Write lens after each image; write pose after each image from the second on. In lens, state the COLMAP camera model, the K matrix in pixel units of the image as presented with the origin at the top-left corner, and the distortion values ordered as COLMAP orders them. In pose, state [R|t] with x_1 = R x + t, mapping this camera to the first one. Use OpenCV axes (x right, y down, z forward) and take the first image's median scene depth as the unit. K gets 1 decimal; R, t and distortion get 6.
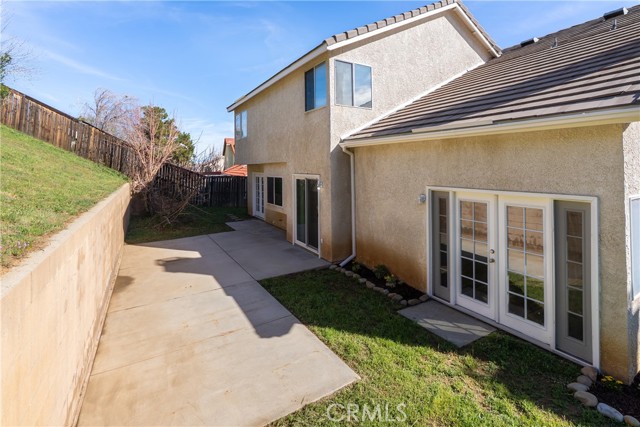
lens RADIAL K [[304.4, 0, 328.3], [0, 304.4, 167.3], [0, 0, 1]] dist [-0.002358, 0.000324]
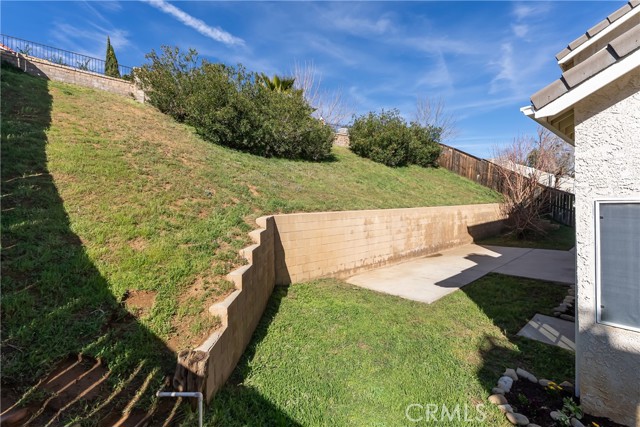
lens RADIAL K [[292.9, 0, 320.0], [0, 292.9, 213.5], [0, 0, 1]] dist [-0.012525, 0.000839]
pose [[0.176360, 0.051440, -0.982981, 0.787093], [0.015334, 0.998369, 0.054997, 0.023153], [0.984206, -0.024773, 0.175283, 0.022896]]
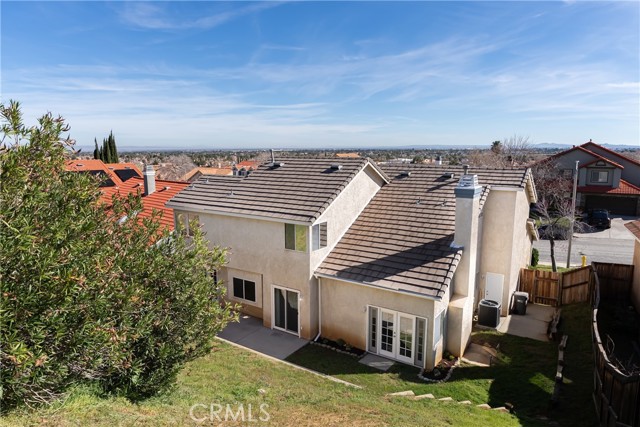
lens RADIAL K [[427.6, 0, 320.0], [0, 427.6, 213.5], [0, 0, 1]] dist [0.003171, -0.002143]
pose [[0.905404, -0.055988, 0.420843, -0.937570], [-0.012545, 0.987305, 0.158337, -0.805276], [-0.424365, -0.148639, 0.893208, -1.131711]]
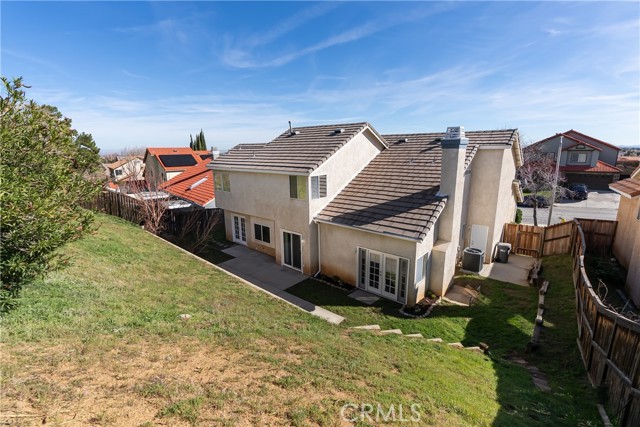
lens RADIAL K [[292.9, 0, 320.0], [0, 292.9, 213.5], [0, 0, 1]] dist [-0.012525, 0.000839]
pose [[0.954007, -0.061463, 0.293415, -0.485662], [-0.002296, 0.977230, 0.212171, -0.526912], [-0.299774, -0.203087, 0.932143, -0.798075]]
